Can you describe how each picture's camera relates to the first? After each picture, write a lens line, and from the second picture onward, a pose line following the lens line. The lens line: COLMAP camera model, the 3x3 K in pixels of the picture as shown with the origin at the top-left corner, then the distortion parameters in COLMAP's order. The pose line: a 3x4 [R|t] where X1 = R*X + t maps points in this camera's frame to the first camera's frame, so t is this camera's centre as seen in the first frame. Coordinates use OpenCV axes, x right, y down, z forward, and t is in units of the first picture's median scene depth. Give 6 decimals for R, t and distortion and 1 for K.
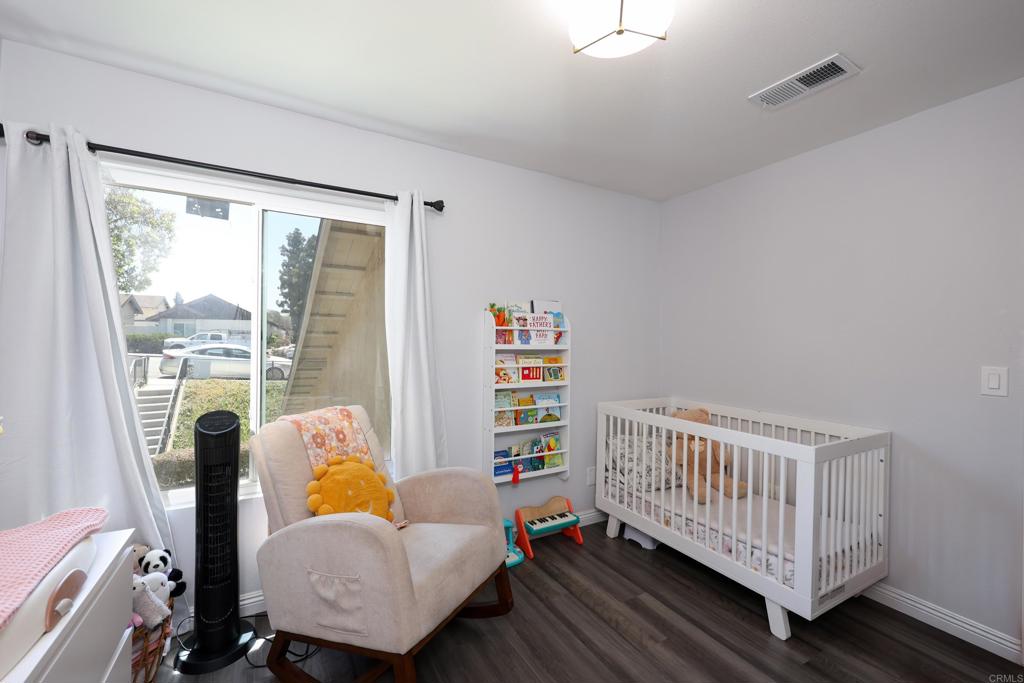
lens RADIAL K [[421.5, 0, 510.9], [0, 421.5, 343.7], [0, 0, 1]] dist [-0.002456, -0.000229]
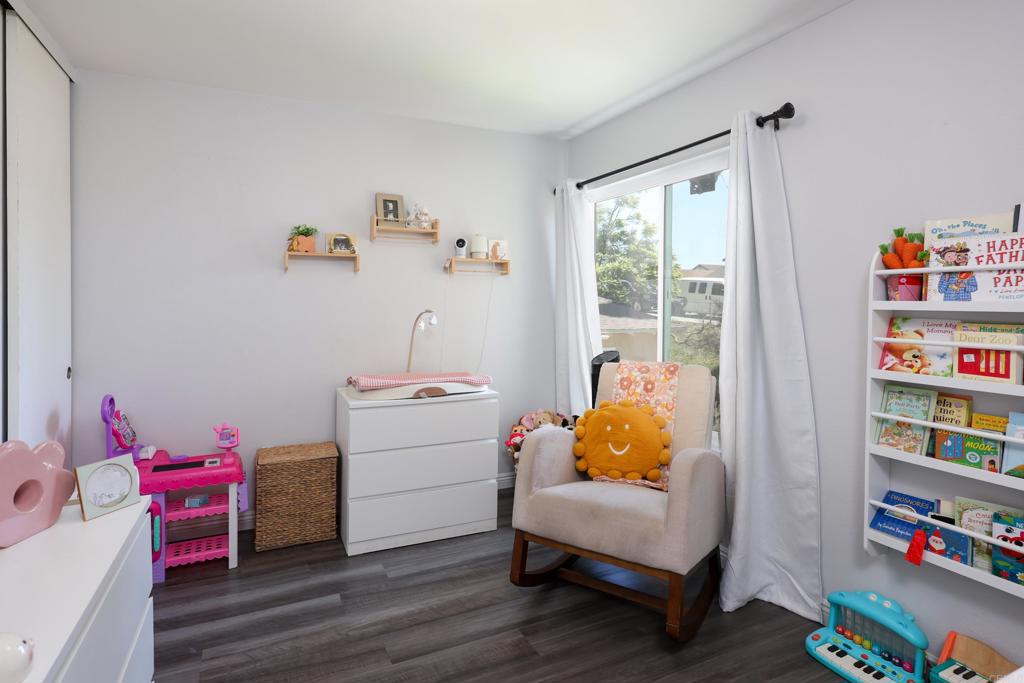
lens RADIAL K [[524.0, 0, 498.7], [0, 524.0, 304.5], [0, 0, 1]] dist [0.000590, 0.000390]
pose [[-0.078741, -0.003902, -0.996887, 0.684265], [-0.008423, 0.999959, -0.003249, 0.012107], [0.996860, 0.008141, -0.078770, 0.509701]]
